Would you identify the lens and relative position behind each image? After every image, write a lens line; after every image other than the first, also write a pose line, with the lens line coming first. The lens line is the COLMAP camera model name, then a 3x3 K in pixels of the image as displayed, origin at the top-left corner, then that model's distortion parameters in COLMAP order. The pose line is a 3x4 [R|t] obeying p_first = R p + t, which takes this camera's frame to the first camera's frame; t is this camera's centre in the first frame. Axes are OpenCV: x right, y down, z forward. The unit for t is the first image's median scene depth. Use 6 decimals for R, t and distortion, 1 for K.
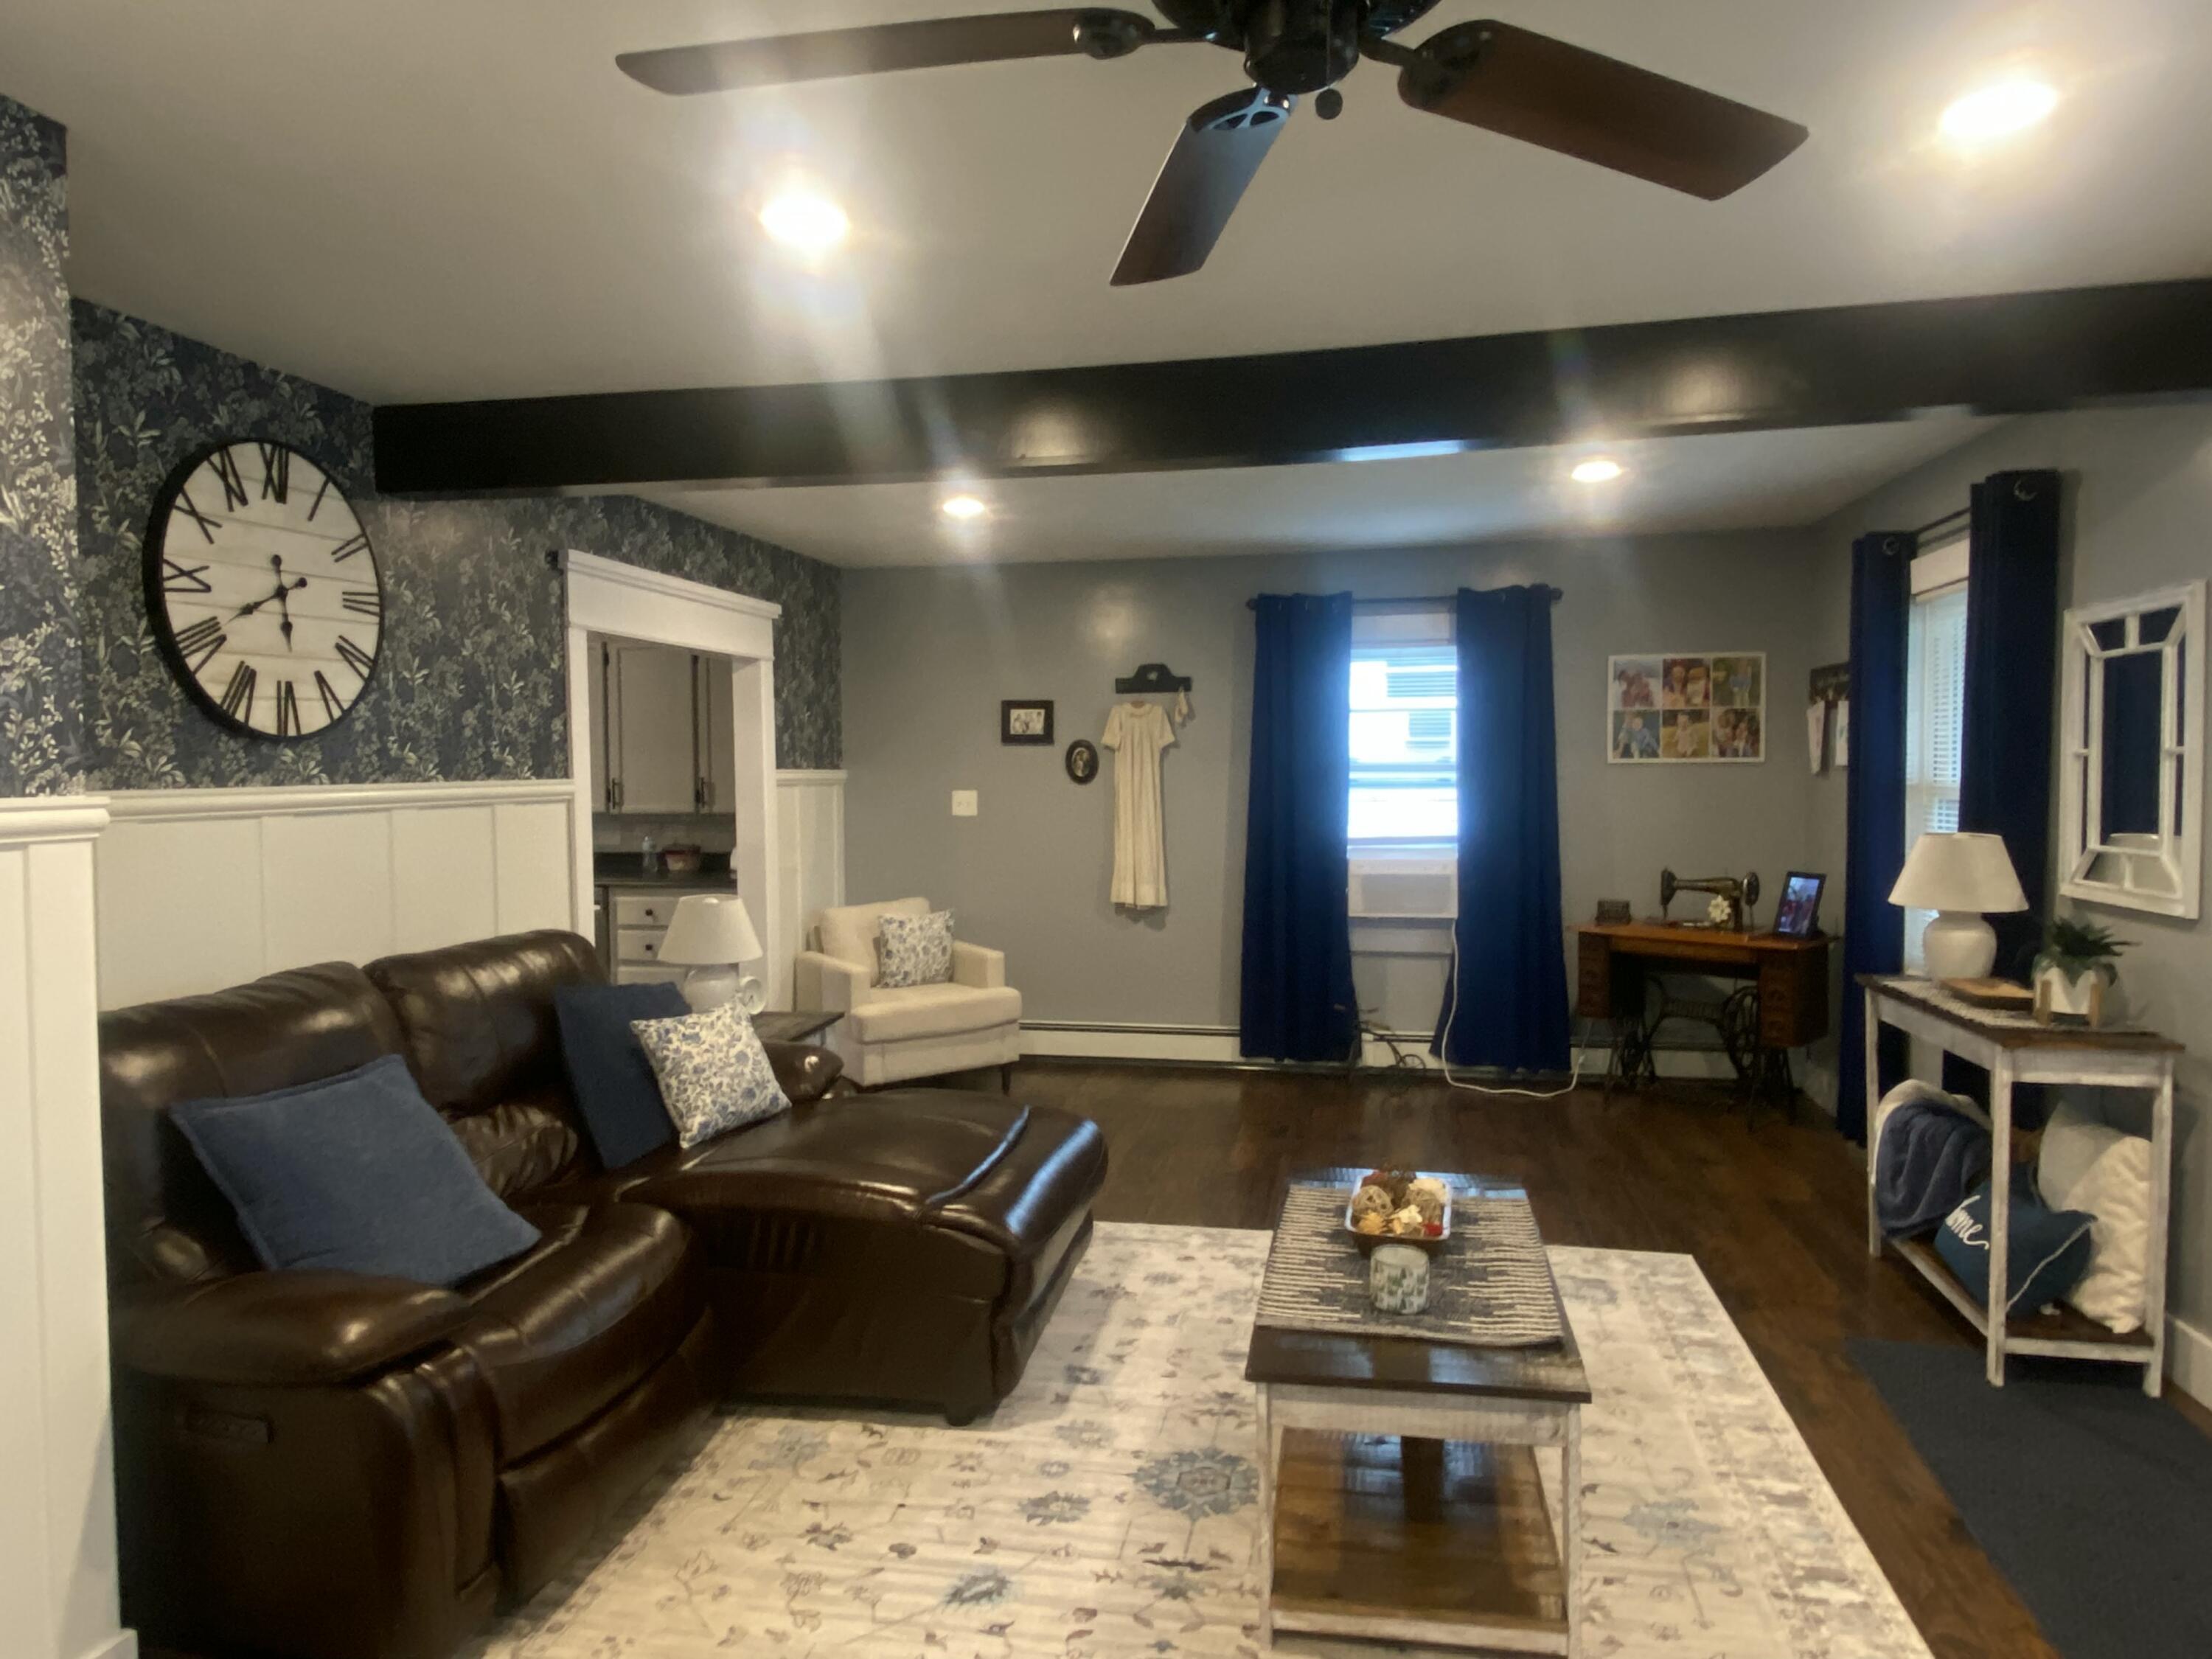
lens RADIAL K [[1353.7, 0, 1106.0], [0, 1353.7, 829.5], [0, 0, 1]] dist [-0.058537, 0.000495]
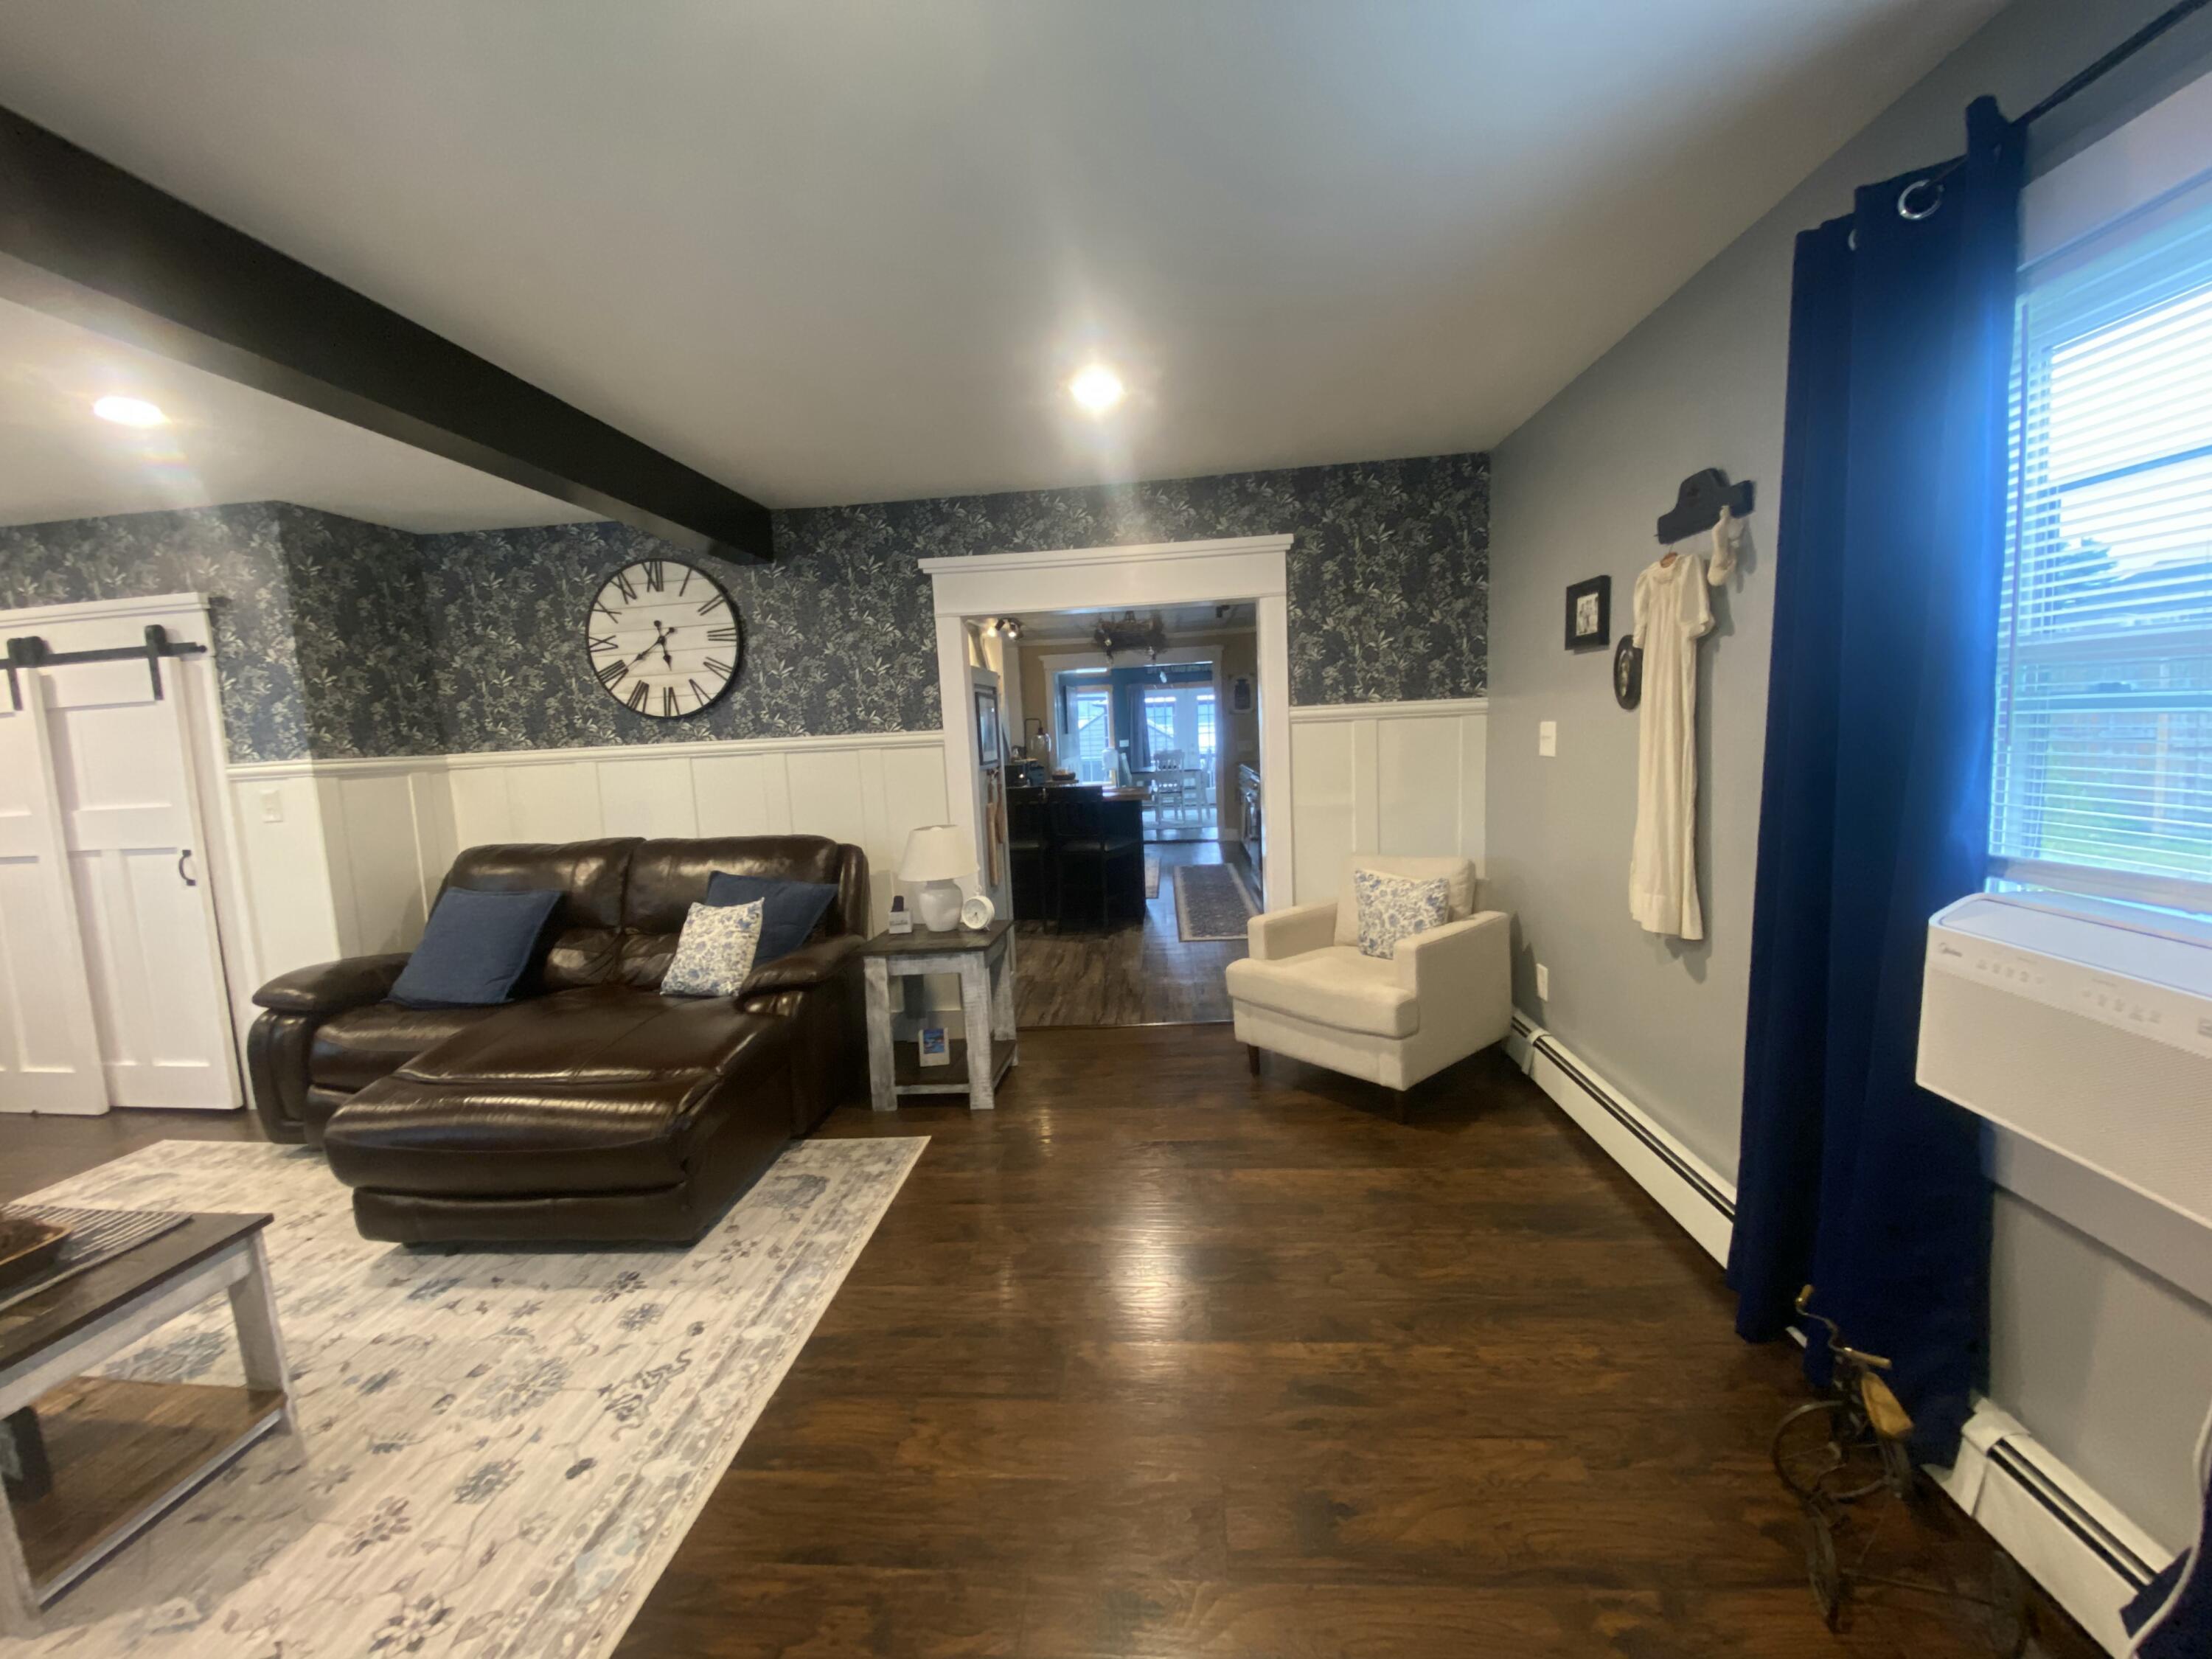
lens RADIAL K [[886.3, 0, 1106.0], [0, 886.3, 829.5], [0, 0, 1]] dist [0.020156, -0.017397]
pose [[0.107017, 0.114817, -0.987605, 0.721327], [-0.000245, 0.993313, 0.115454, -0.056365], [0.994257, -0.012114, 0.106330, 1.466001]]
